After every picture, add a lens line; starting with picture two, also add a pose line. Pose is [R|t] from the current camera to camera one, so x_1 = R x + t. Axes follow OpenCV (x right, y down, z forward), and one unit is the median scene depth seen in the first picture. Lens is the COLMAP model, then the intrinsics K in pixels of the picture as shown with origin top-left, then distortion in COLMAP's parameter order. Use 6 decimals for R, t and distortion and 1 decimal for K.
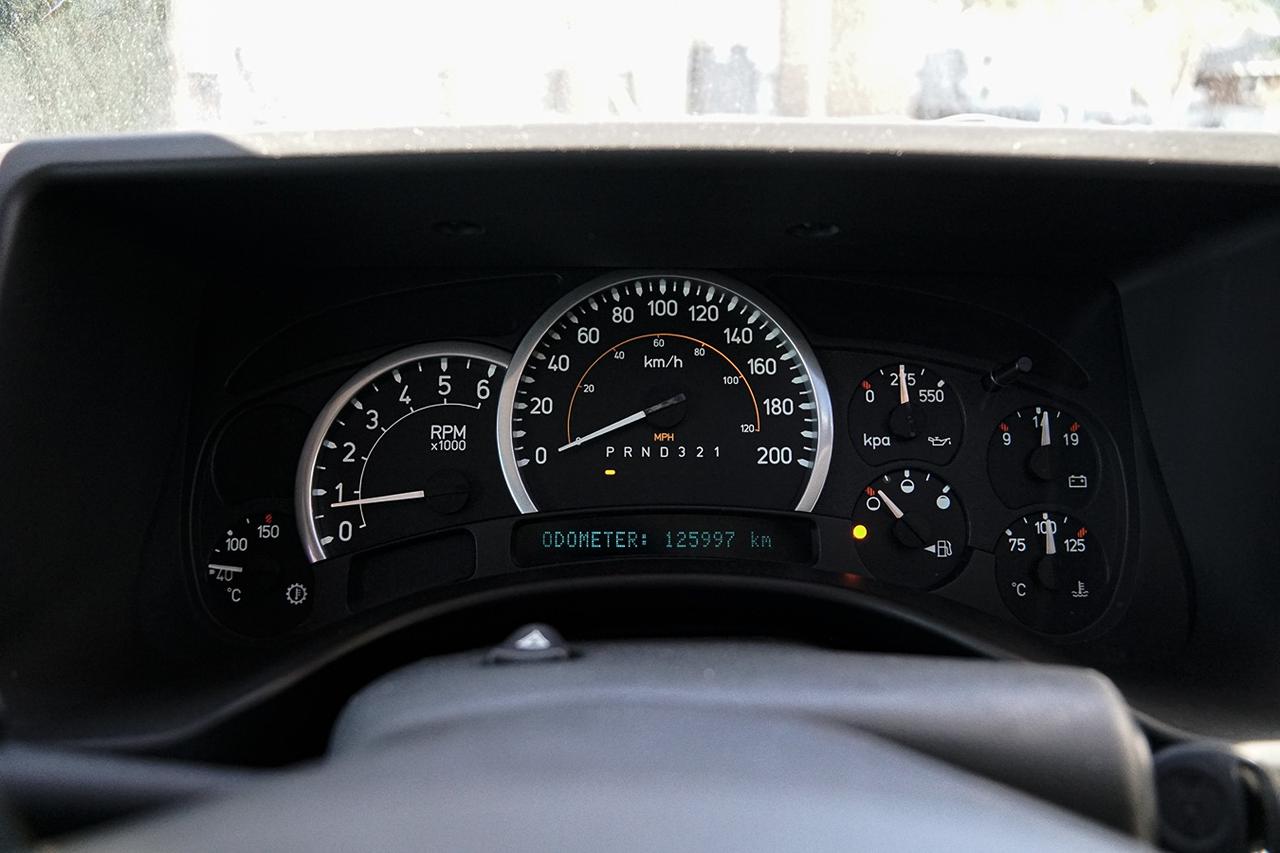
lens RADIAL K [[1013.6, 0, 637.9], [0, 1013.6, 431.9], [0, 0, 1]] dist [-0.132926, 0.102774]
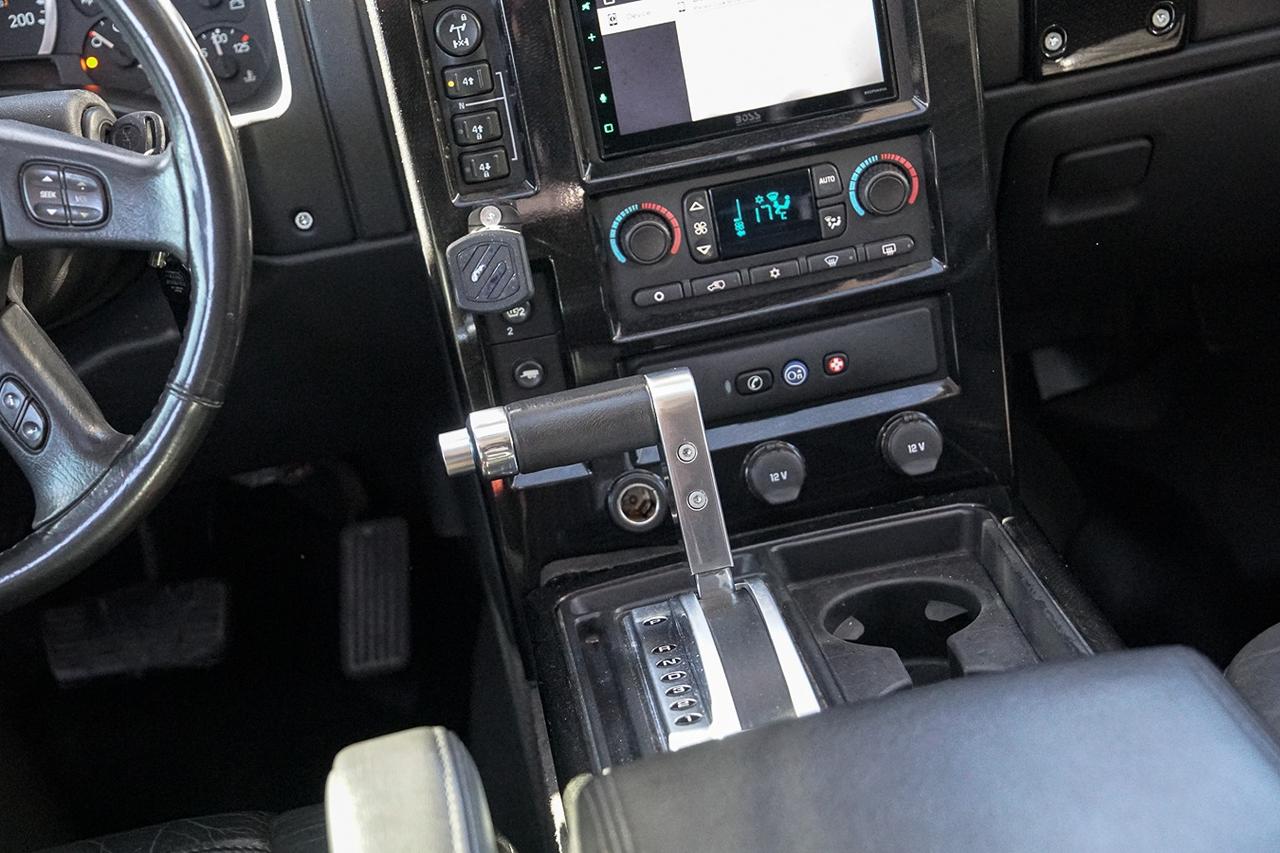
lens RADIAL K [[2066.6, 0, 643.4], [0, 2066.6, 405.2], [0, 0, 1]] dist [0.267134, 0.000000]
pose [[0.978897, -0.198558, 0.048317, 0.777760], [0.184634, 0.960696, 0.207302, 0.087622], [-0.087579, -0.194006, 0.977083, -2.307892]]
